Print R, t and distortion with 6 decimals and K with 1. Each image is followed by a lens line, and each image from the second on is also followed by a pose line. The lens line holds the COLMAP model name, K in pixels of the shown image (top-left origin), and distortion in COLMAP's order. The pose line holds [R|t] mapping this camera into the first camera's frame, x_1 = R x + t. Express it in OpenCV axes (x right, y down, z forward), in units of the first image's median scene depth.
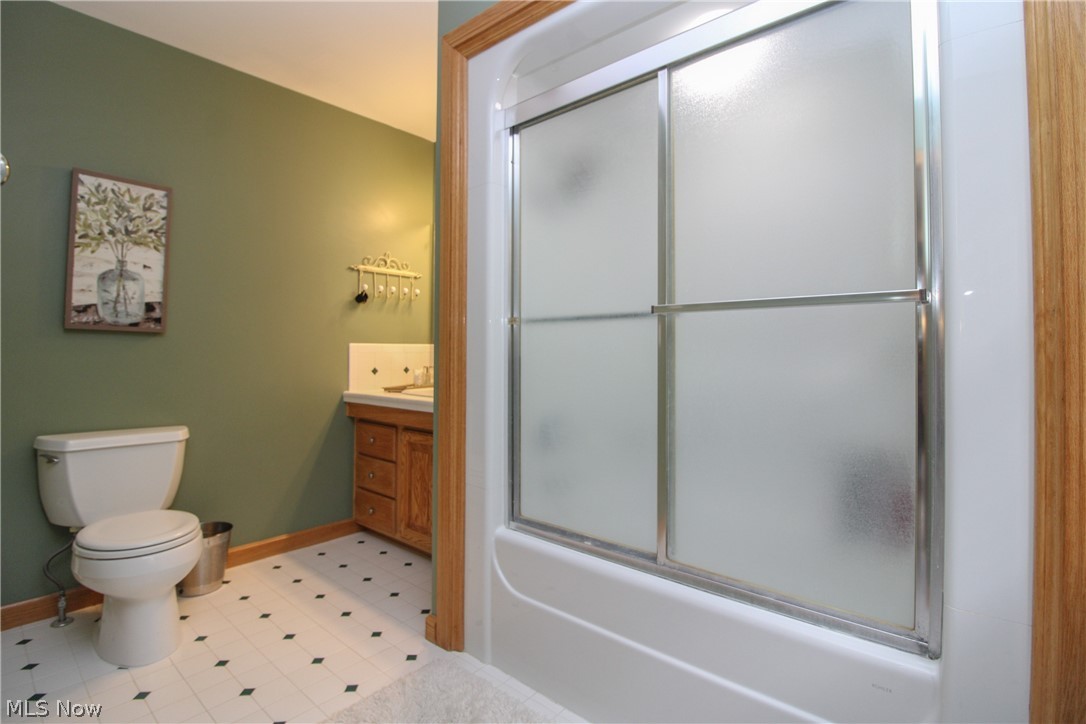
lens RADIAL K [[509.5, 0, 548.5], [0, 509.5, 343.6], [0, 0, 1]] dist [0.000299, -0.013803]
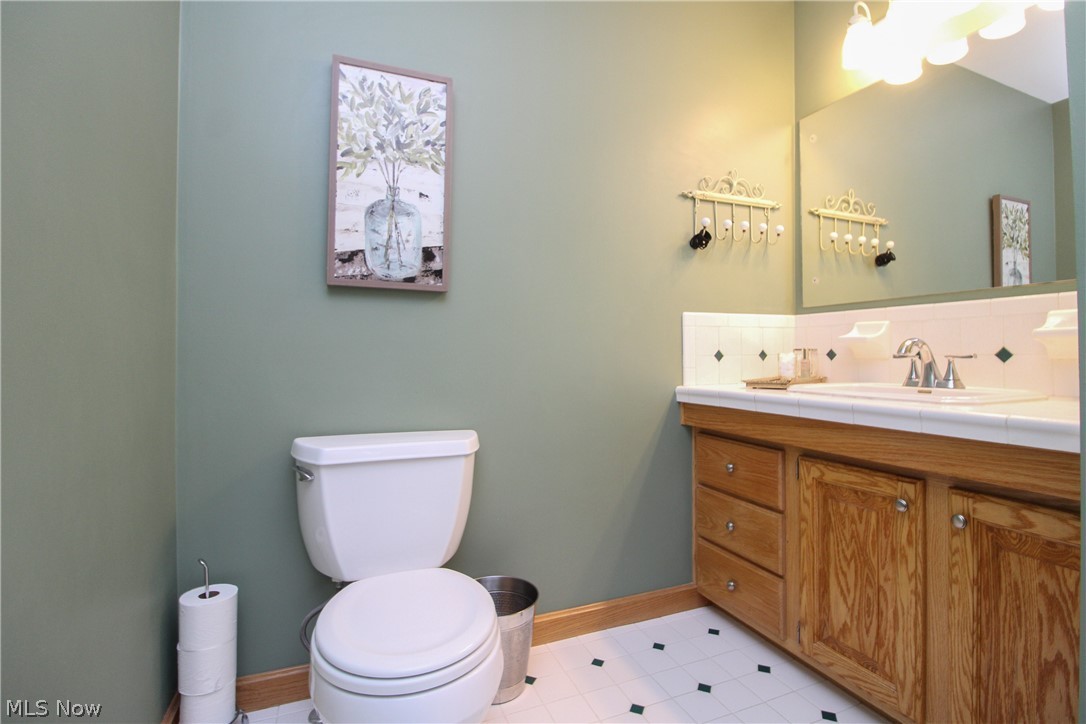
lens RADIAL K [[509.5, 0, 548.5], [0, 509.5, 343.6], [0, 0, 1]] dist [0.000299, -0.013803]
pose [[0.888137, -0.017252, -0.459256, -0.325775], [0.015596, 0.999851, -0.007399, 0.055647], [0.459315, -0.000591, 0.888273, 0.459735]]
